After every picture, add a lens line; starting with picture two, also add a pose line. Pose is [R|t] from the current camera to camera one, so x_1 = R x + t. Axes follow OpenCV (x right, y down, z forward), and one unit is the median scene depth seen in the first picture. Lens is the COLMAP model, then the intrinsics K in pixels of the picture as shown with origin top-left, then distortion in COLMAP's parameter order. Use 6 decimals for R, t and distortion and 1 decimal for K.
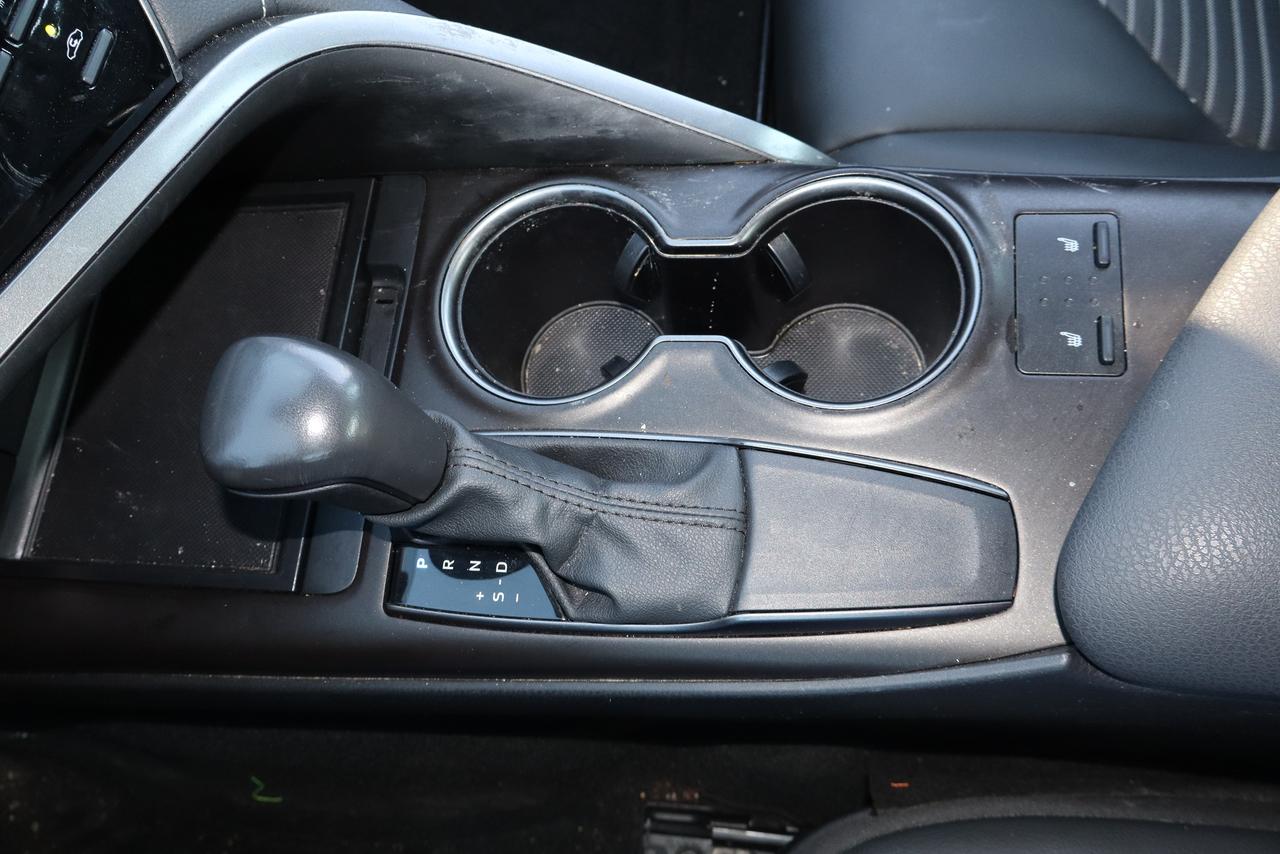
lens RADIAL K [[1040.0, 0, 640.0], [0, 1040.0, 427.0], [0, 0, 1]] dist [-0.042078, 0.009196]
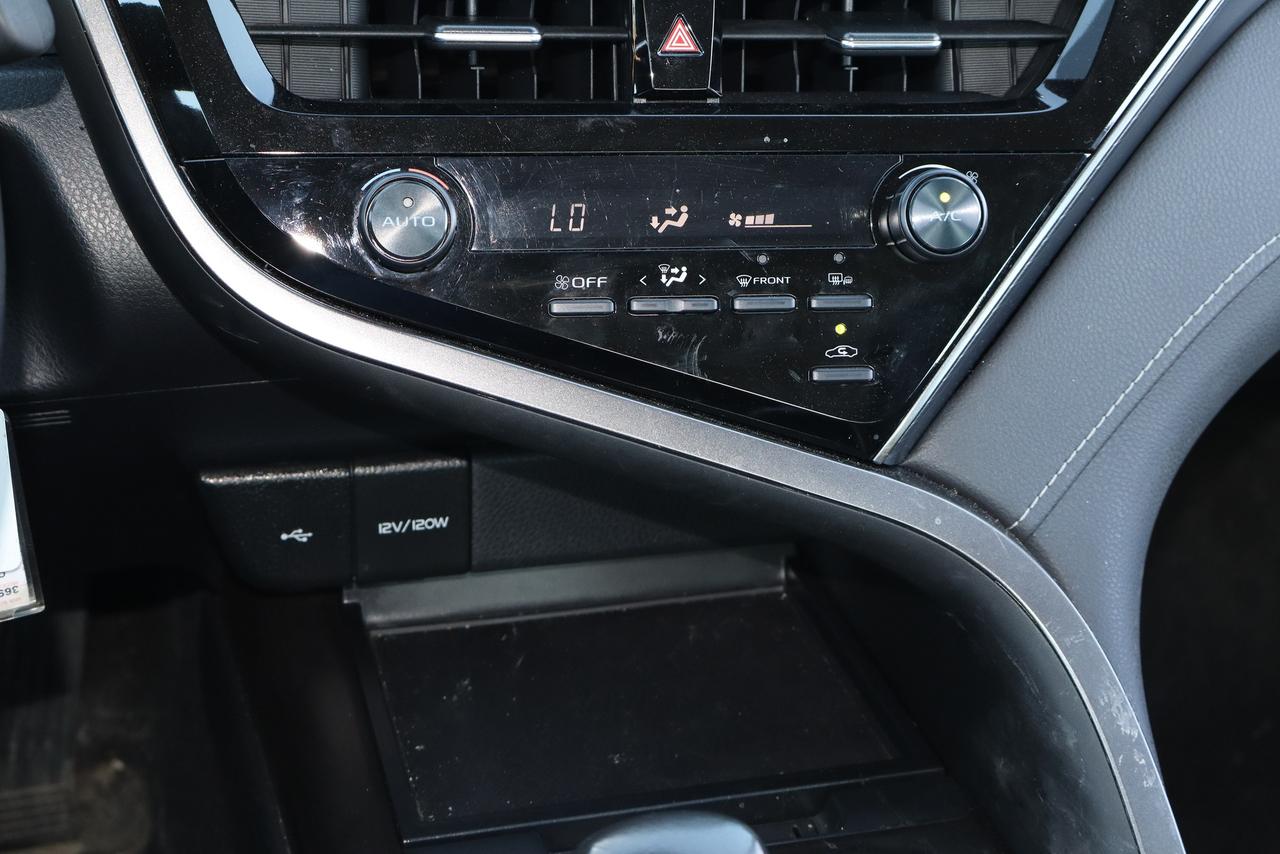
lens RADIAL K [[1753.3, 0, 640.0], [0, 1753.3, 427.0], [0, 0, 1]] dist [0.130844, 0.039455]
pose [[0.348964, 0.637102, -0.687259, 0.487708], [-0.919288, 0.375166, -0.118994, 0.033296], [0.182025, 0.673314, 0.716600, -0.181001]]
